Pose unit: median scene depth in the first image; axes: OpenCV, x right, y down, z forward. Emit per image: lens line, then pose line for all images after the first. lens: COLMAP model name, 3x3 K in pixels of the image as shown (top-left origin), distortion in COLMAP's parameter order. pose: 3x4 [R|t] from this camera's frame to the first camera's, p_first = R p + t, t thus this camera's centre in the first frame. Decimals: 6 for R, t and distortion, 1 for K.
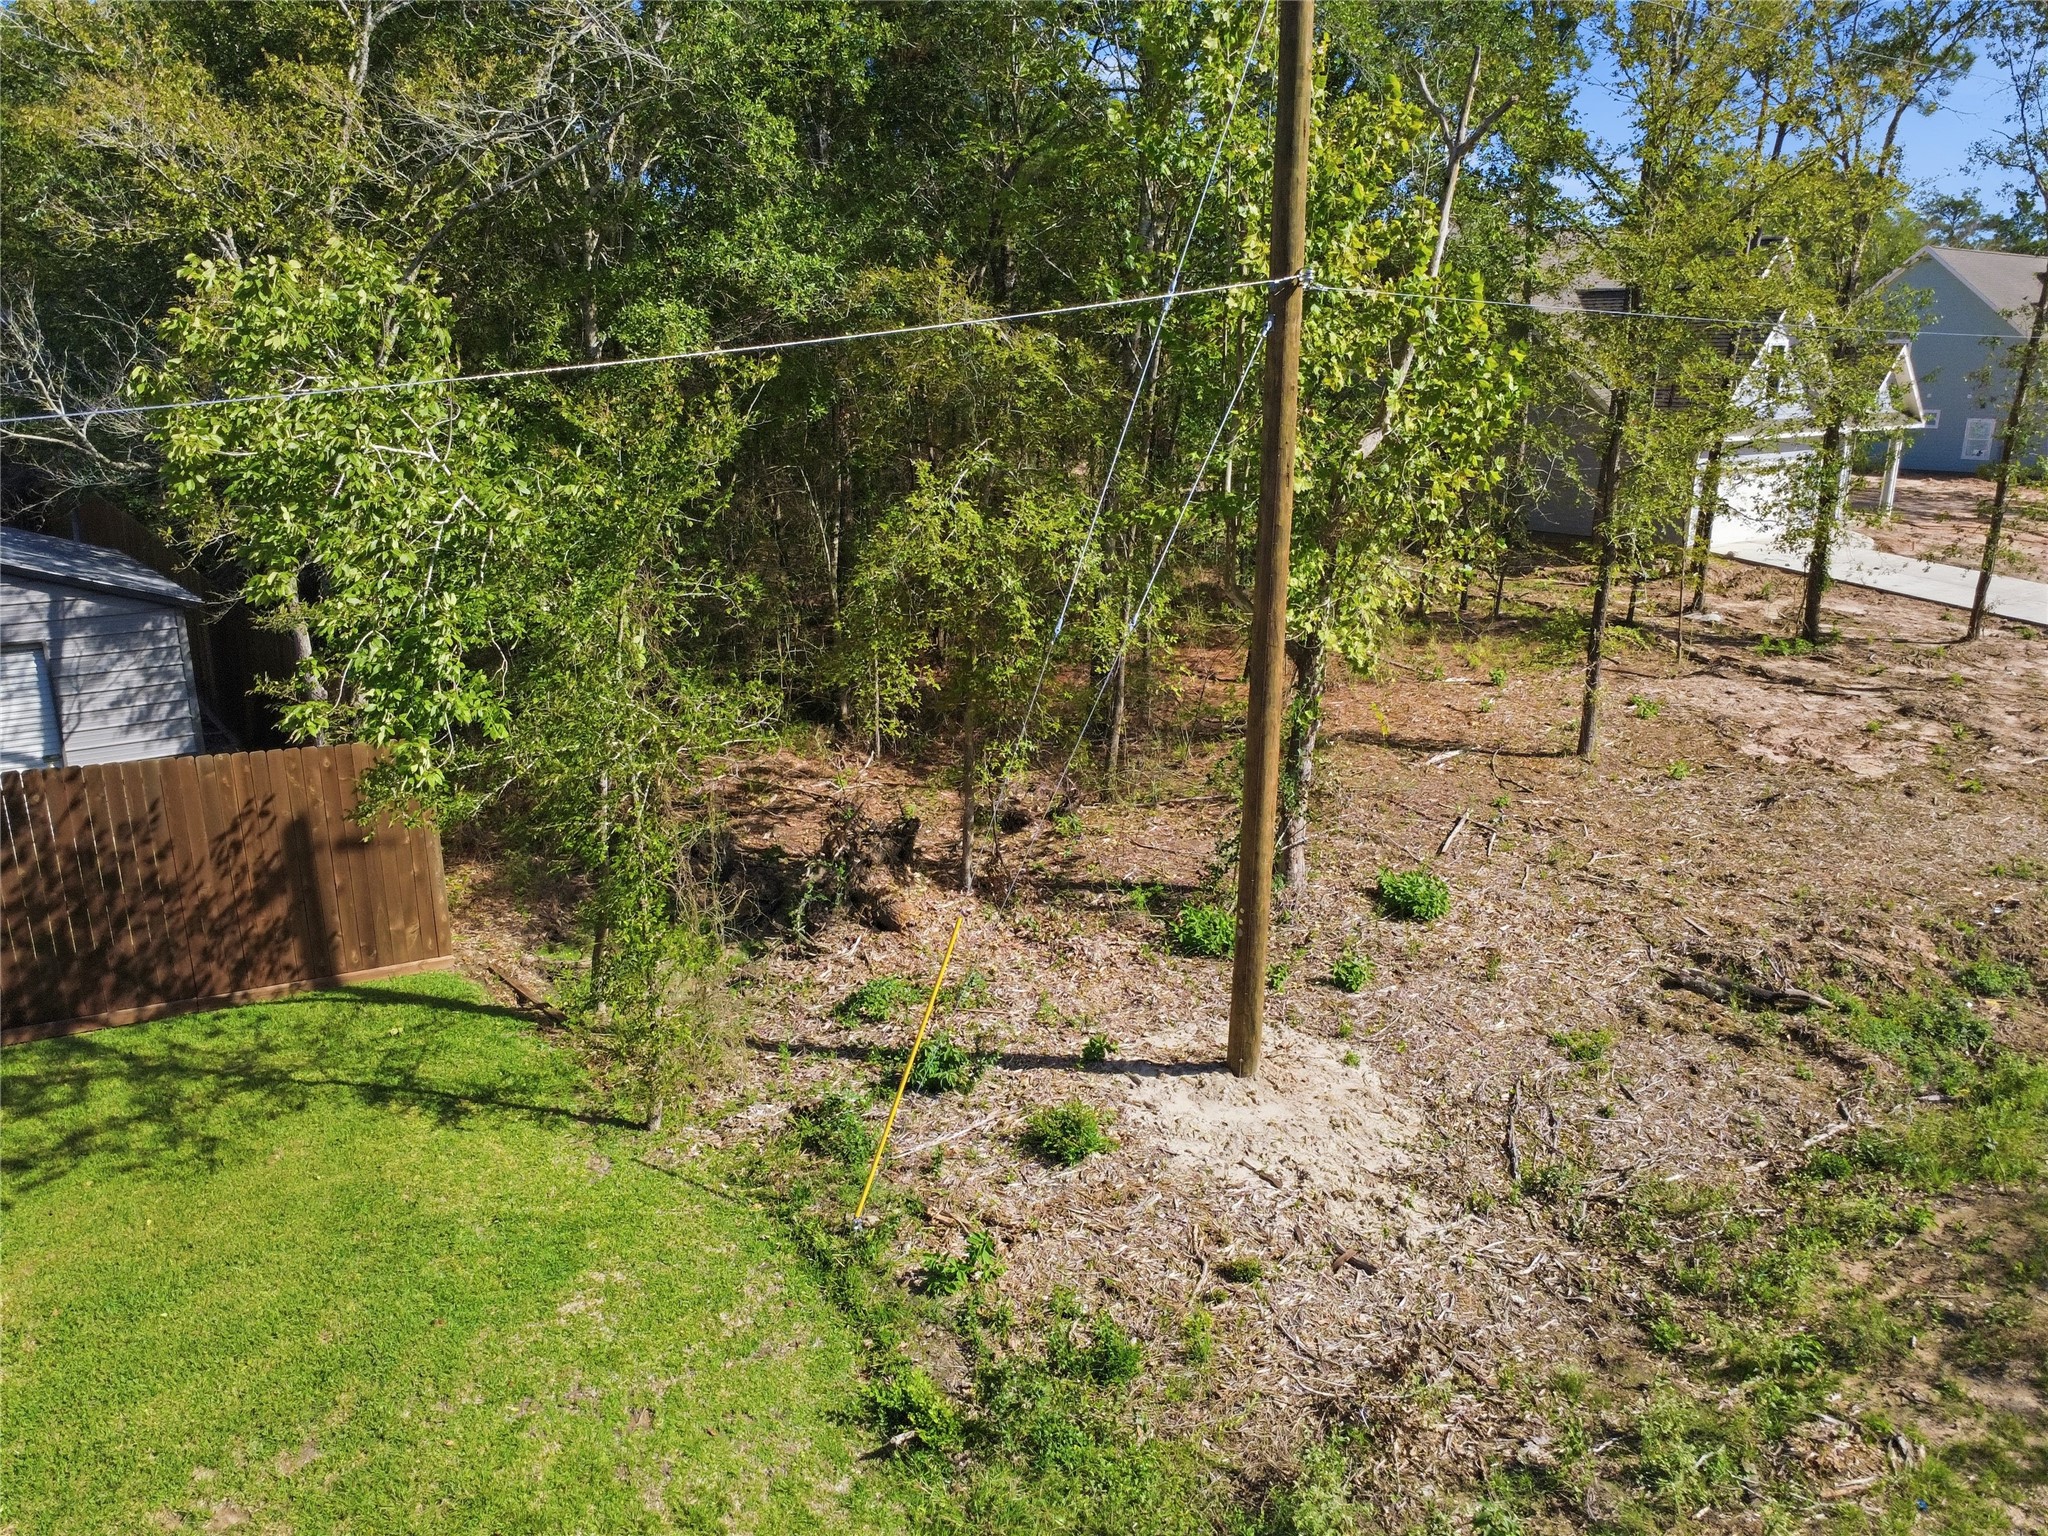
lens RADIAL K [[1474.6, 0, 1024.0], [0, 1474.6, 768.0], [0, 0, 1]] dist [-0.001232, 0.006703]
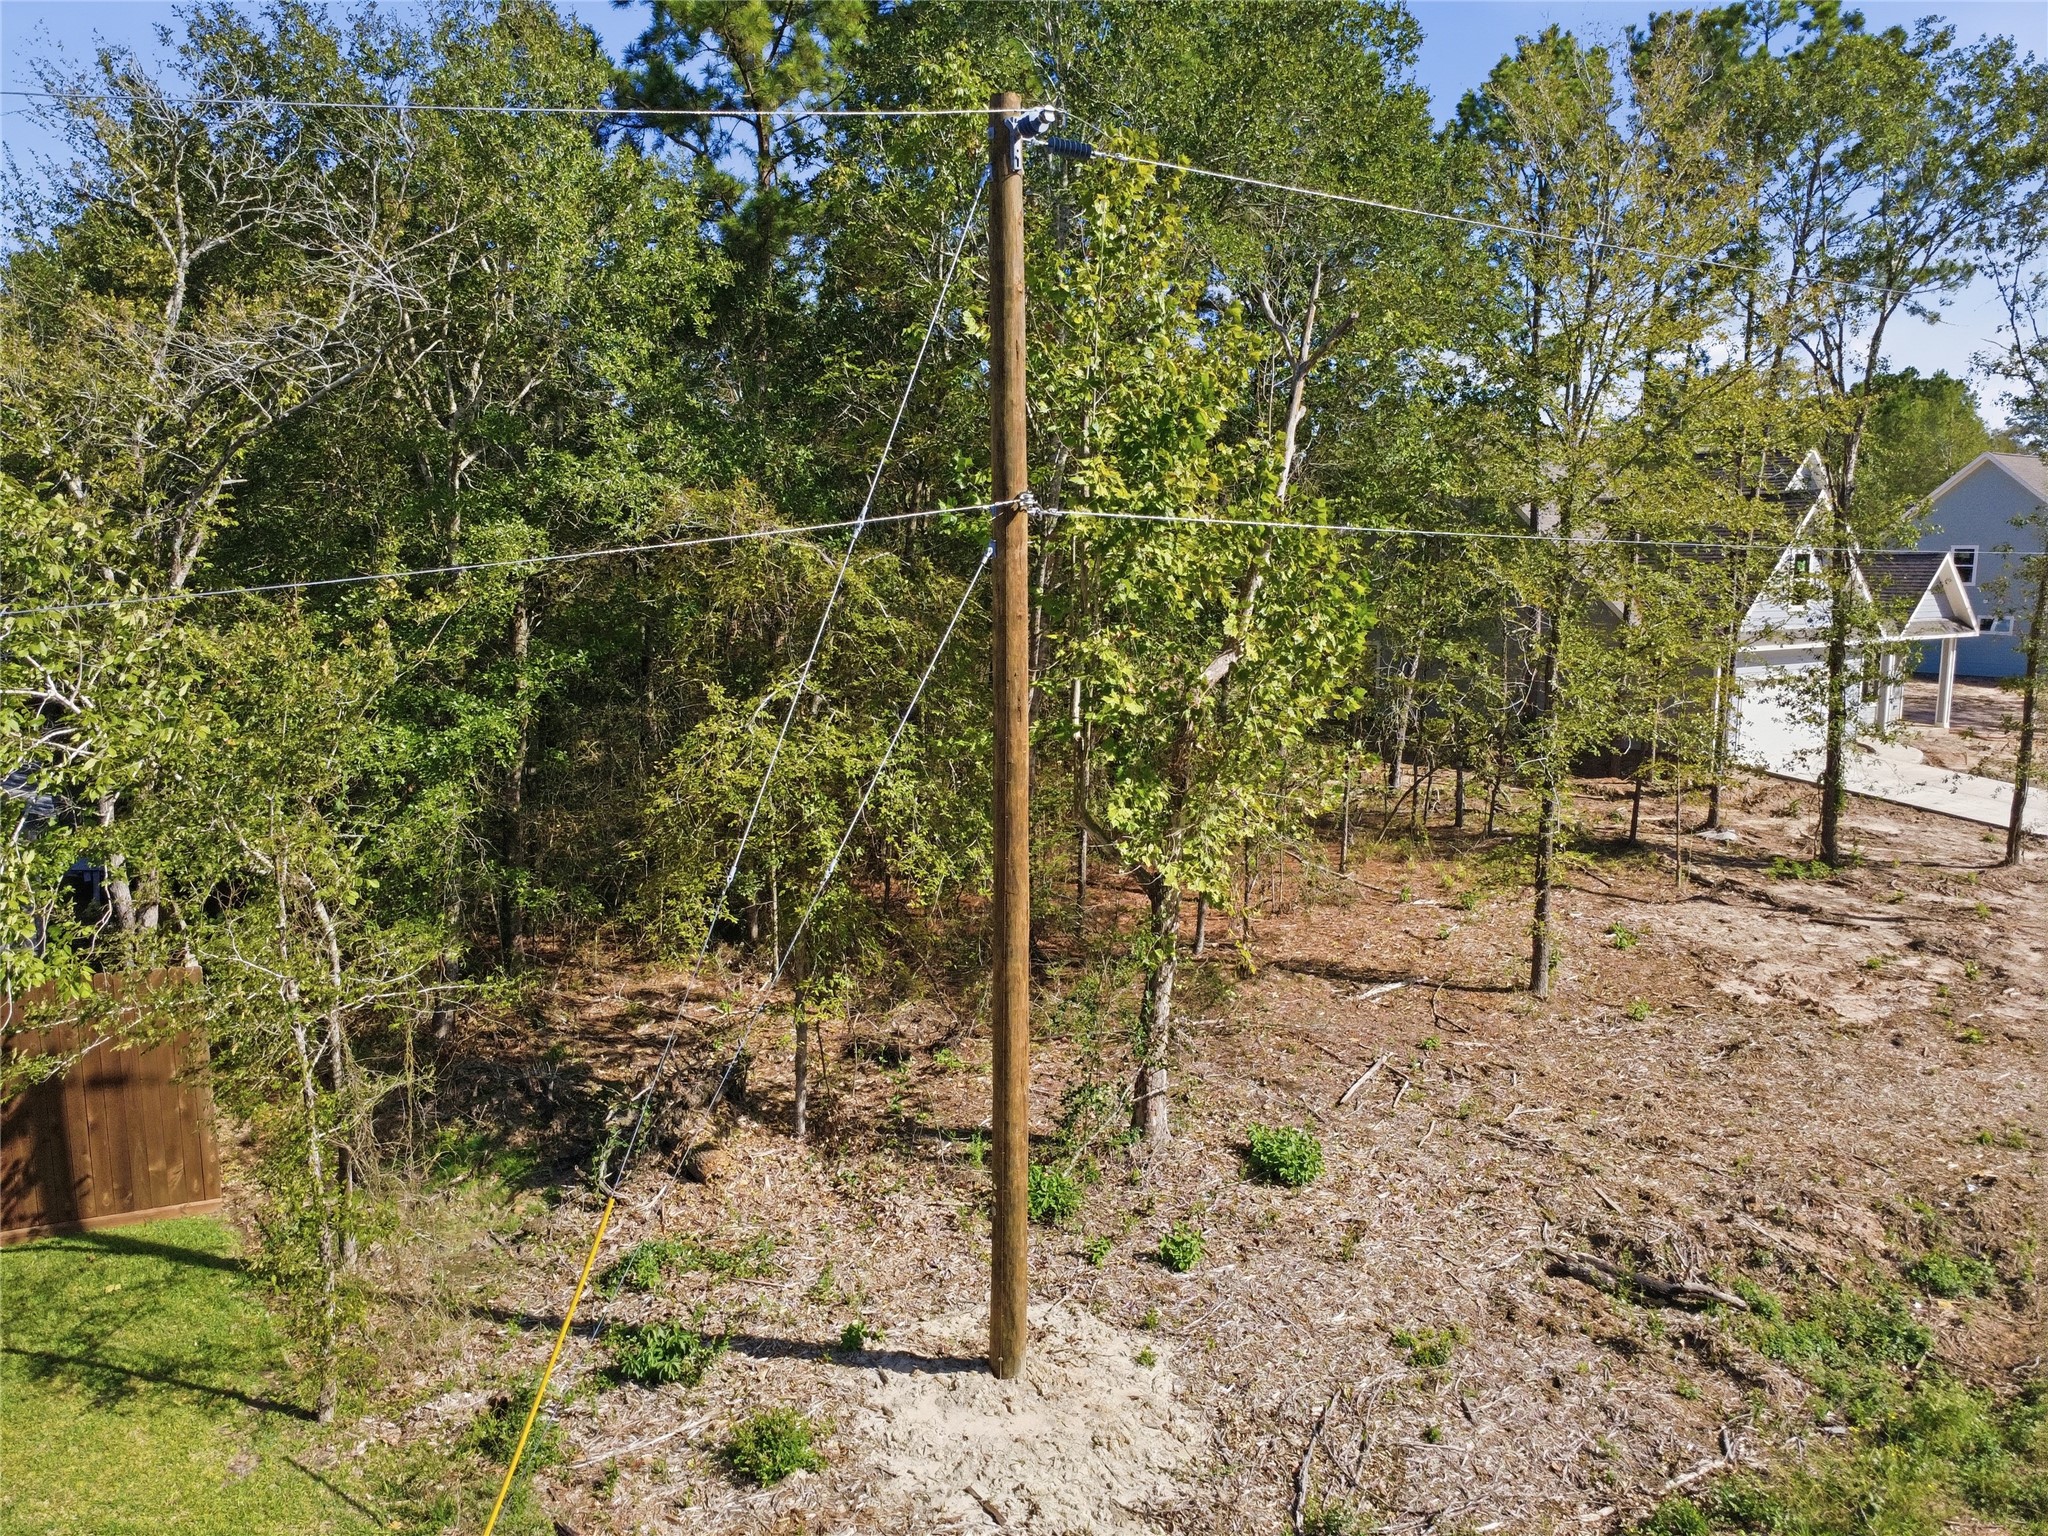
lens RADIAL K [[1474.6, 0, 1024.0], [0, 1474.6, 768.0], [0, 0, 1]] dist [-0.001232, 0.006703]
pose [[0.997442, 0.008572, -0.070958, 0.174534], [-0.017796, 0.991301, -0.130409, -0.029406], [0.069223, 0.131338, 0.988918, 0.065647]]
